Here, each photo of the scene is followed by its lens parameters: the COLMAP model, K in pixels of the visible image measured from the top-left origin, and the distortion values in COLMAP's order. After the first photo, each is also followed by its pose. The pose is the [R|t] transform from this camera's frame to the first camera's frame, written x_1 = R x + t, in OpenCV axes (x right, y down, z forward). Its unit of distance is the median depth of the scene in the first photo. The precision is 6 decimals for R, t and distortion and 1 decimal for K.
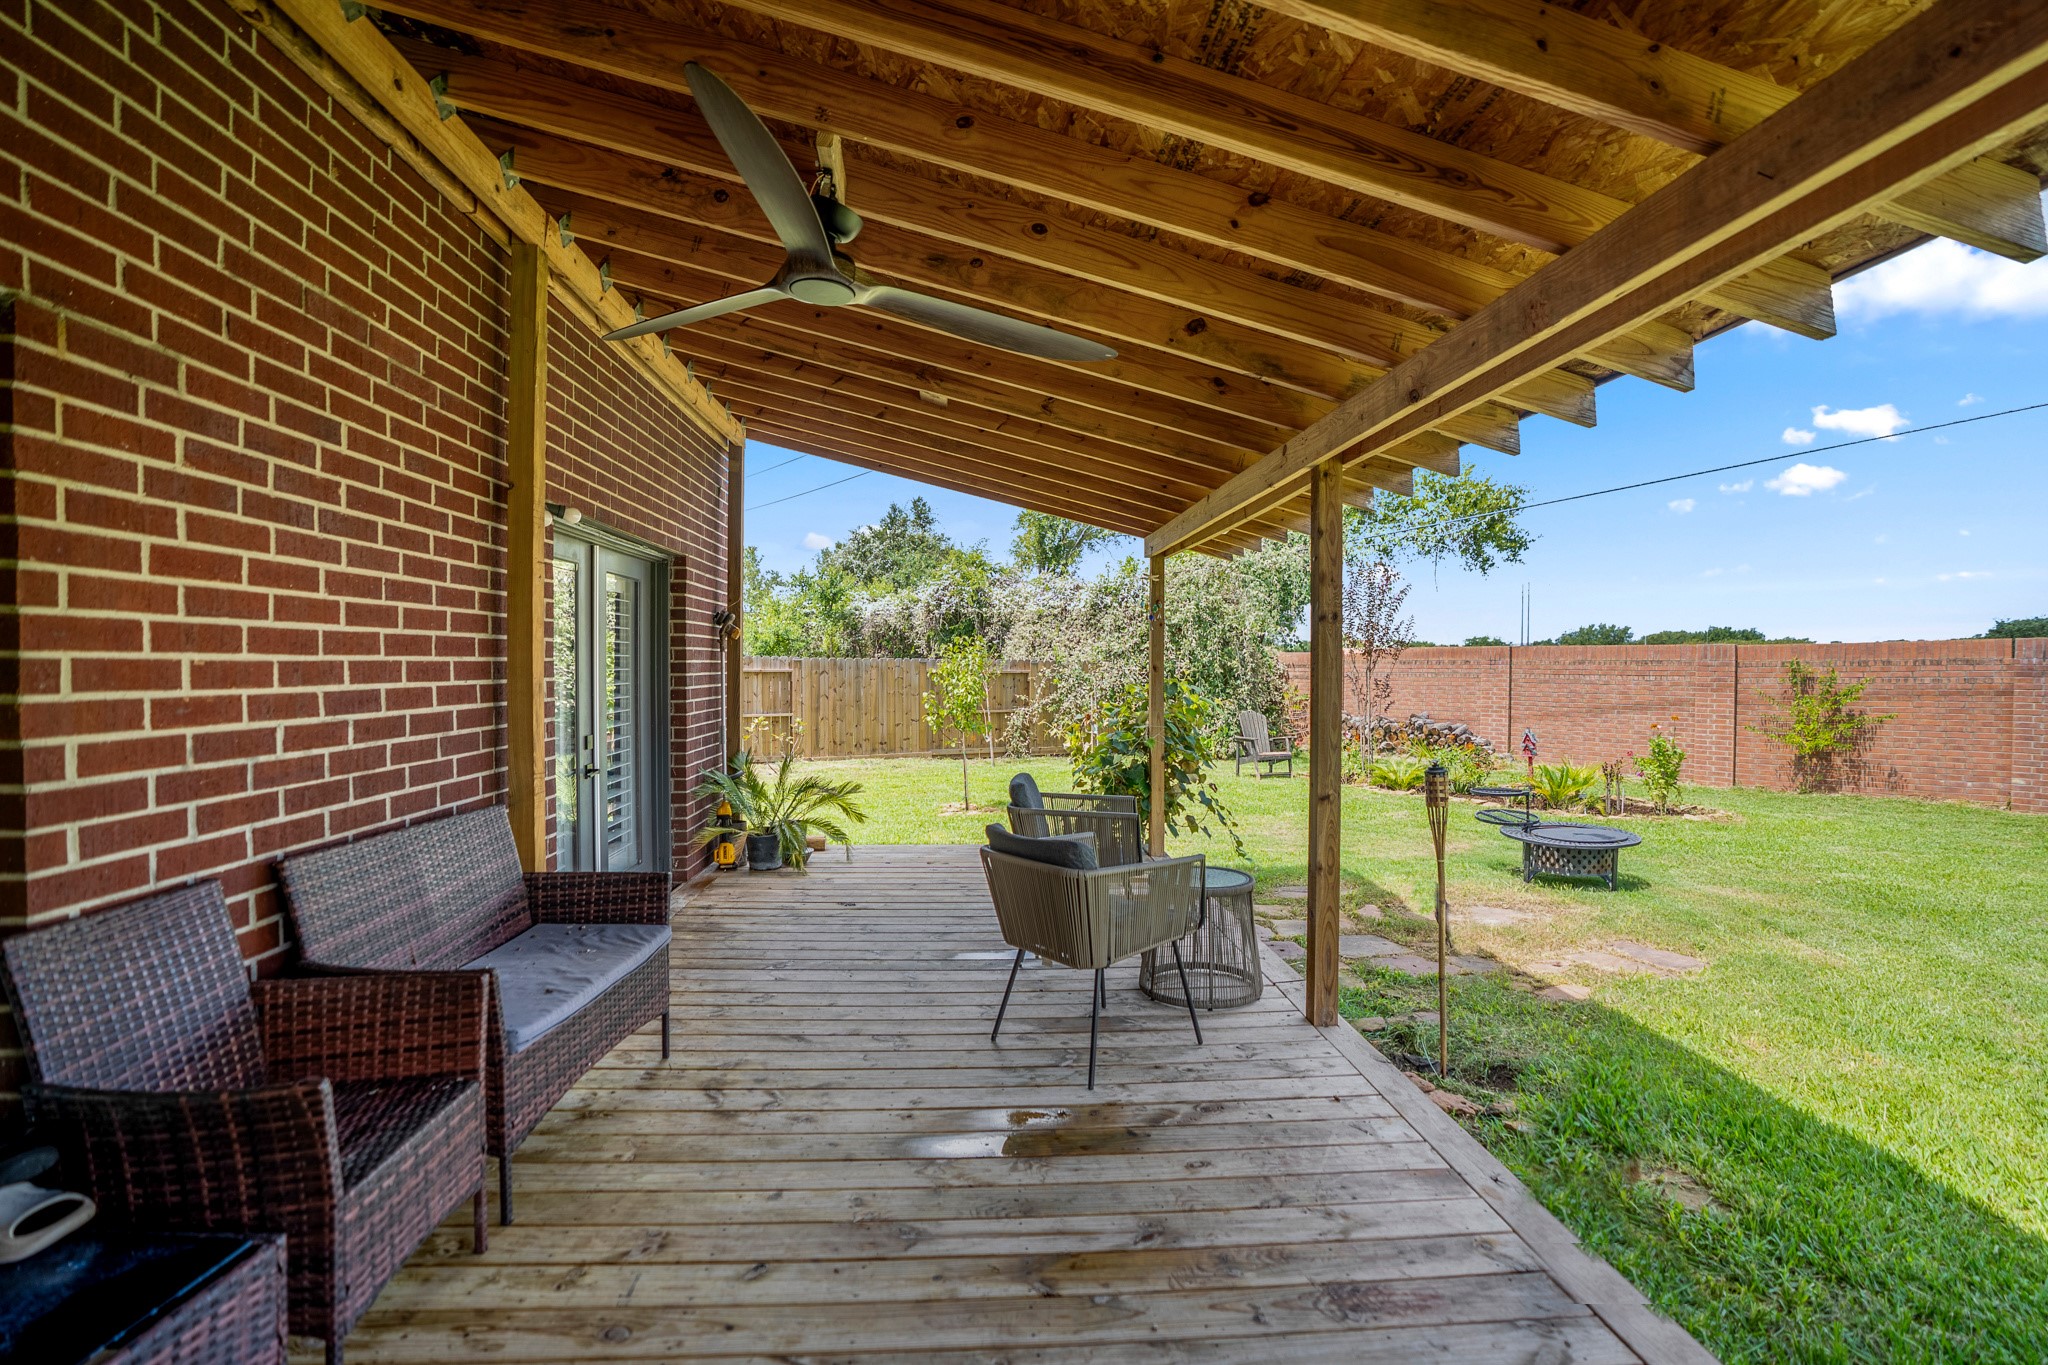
lens RADIAL K [[942.8, 0, 1055.9], [0, 942.8, 675.8], [0, 0, 1]] dist [-0.017955, 0.000056]
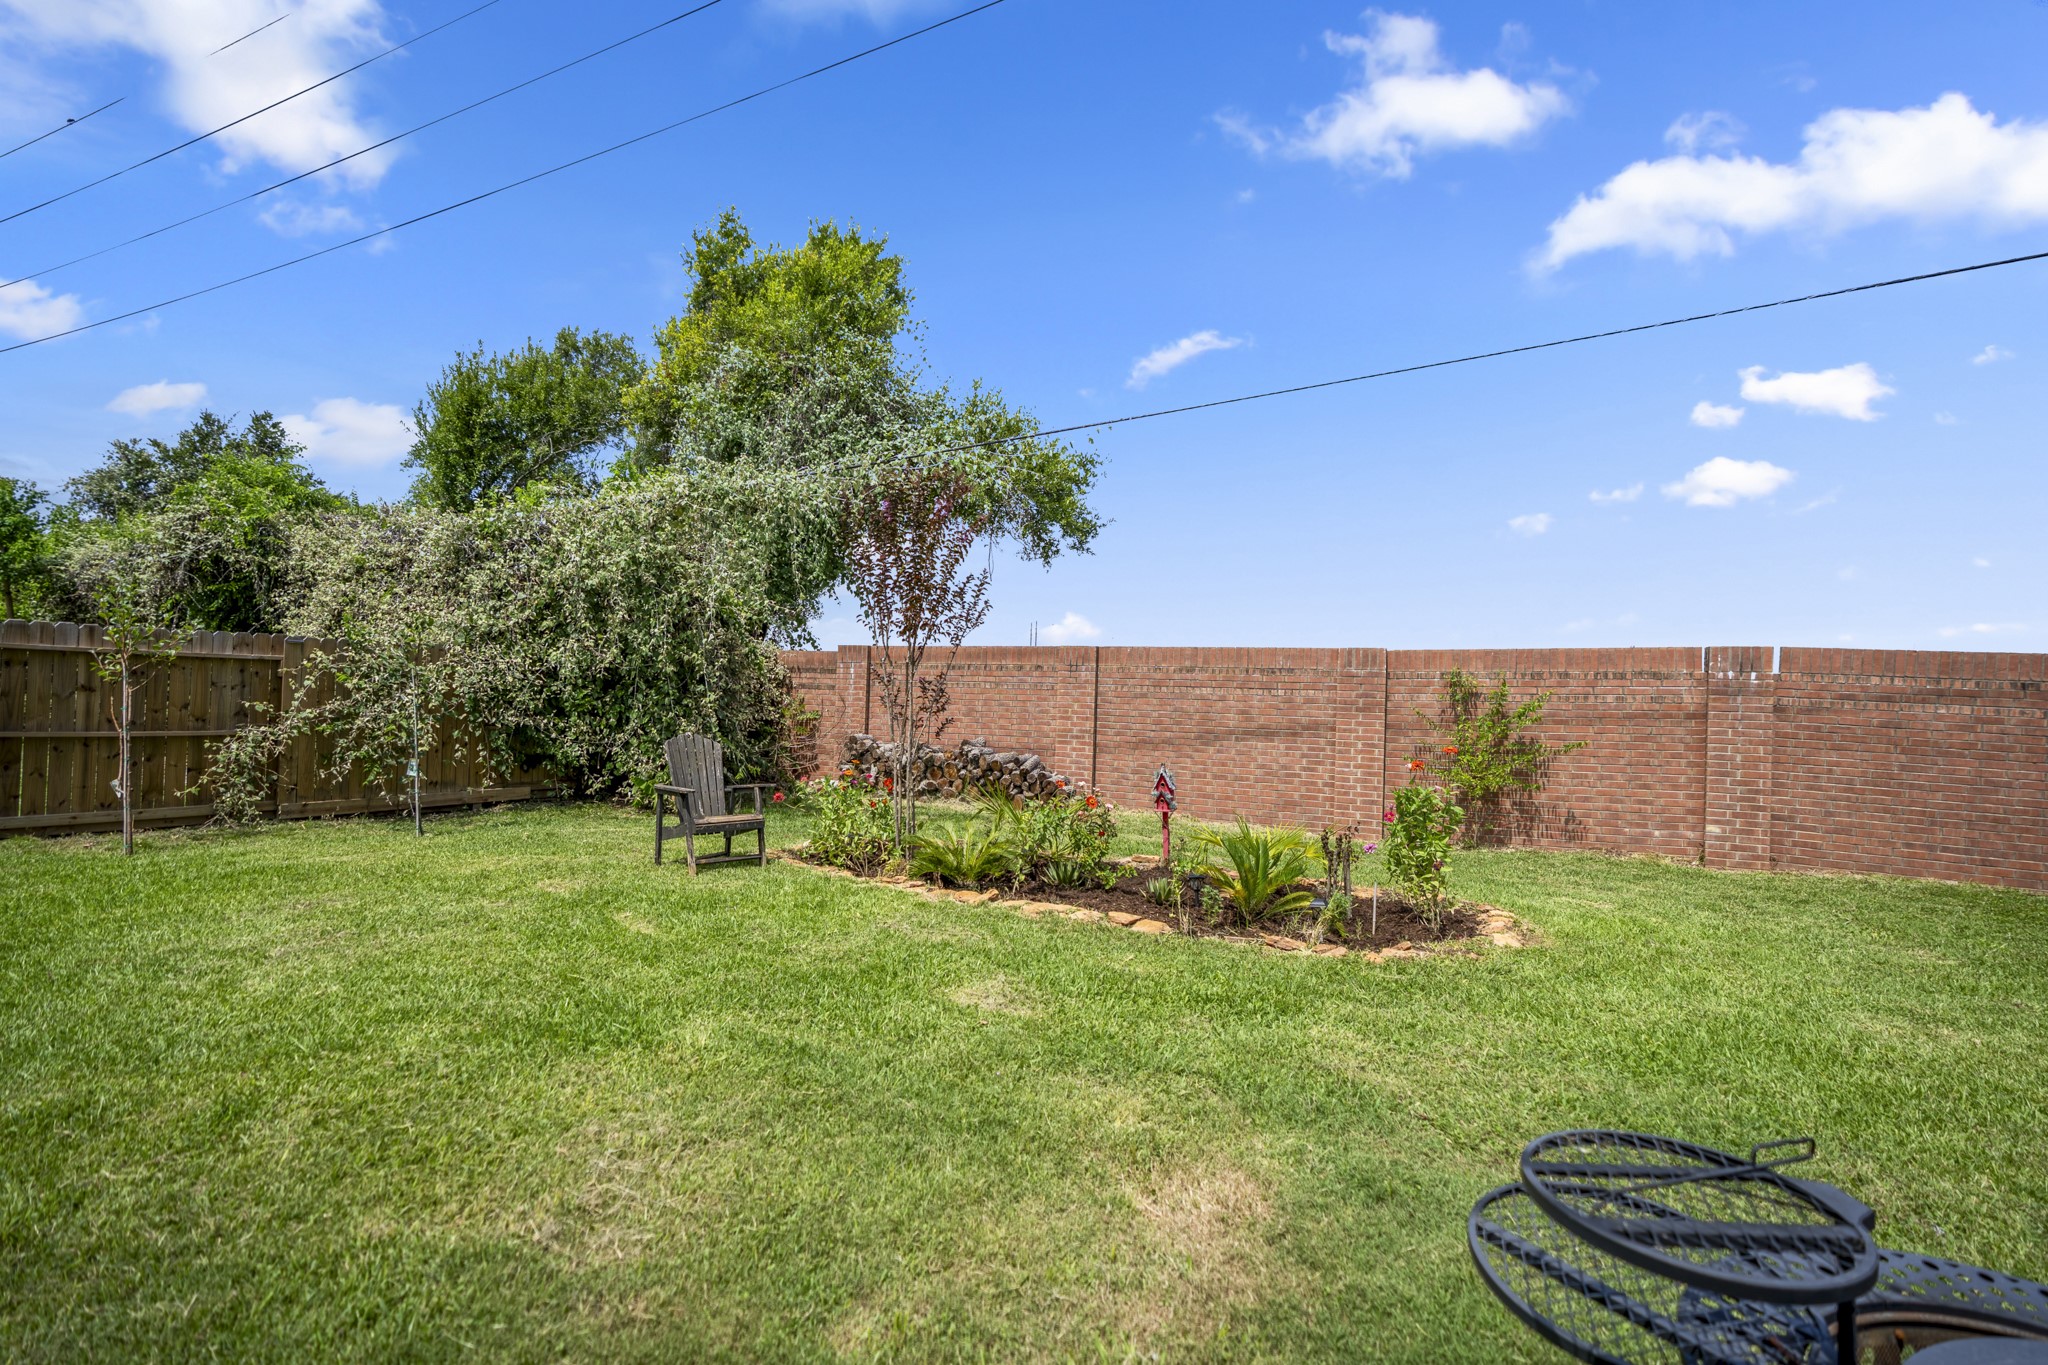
lens RADIAL K [[942.8, 0, 1055.9], [0, 942.8, 675.8], [0, 0, 1]] dist [-0.017955, 0.000056]
pose [[0.883275, 0.032024, 0.467760, 0.123857], [-0.020545, 0.999350, -0.029623, 0.013683], [-0.468404, 0.016555, 0.883359, 0.391229]]
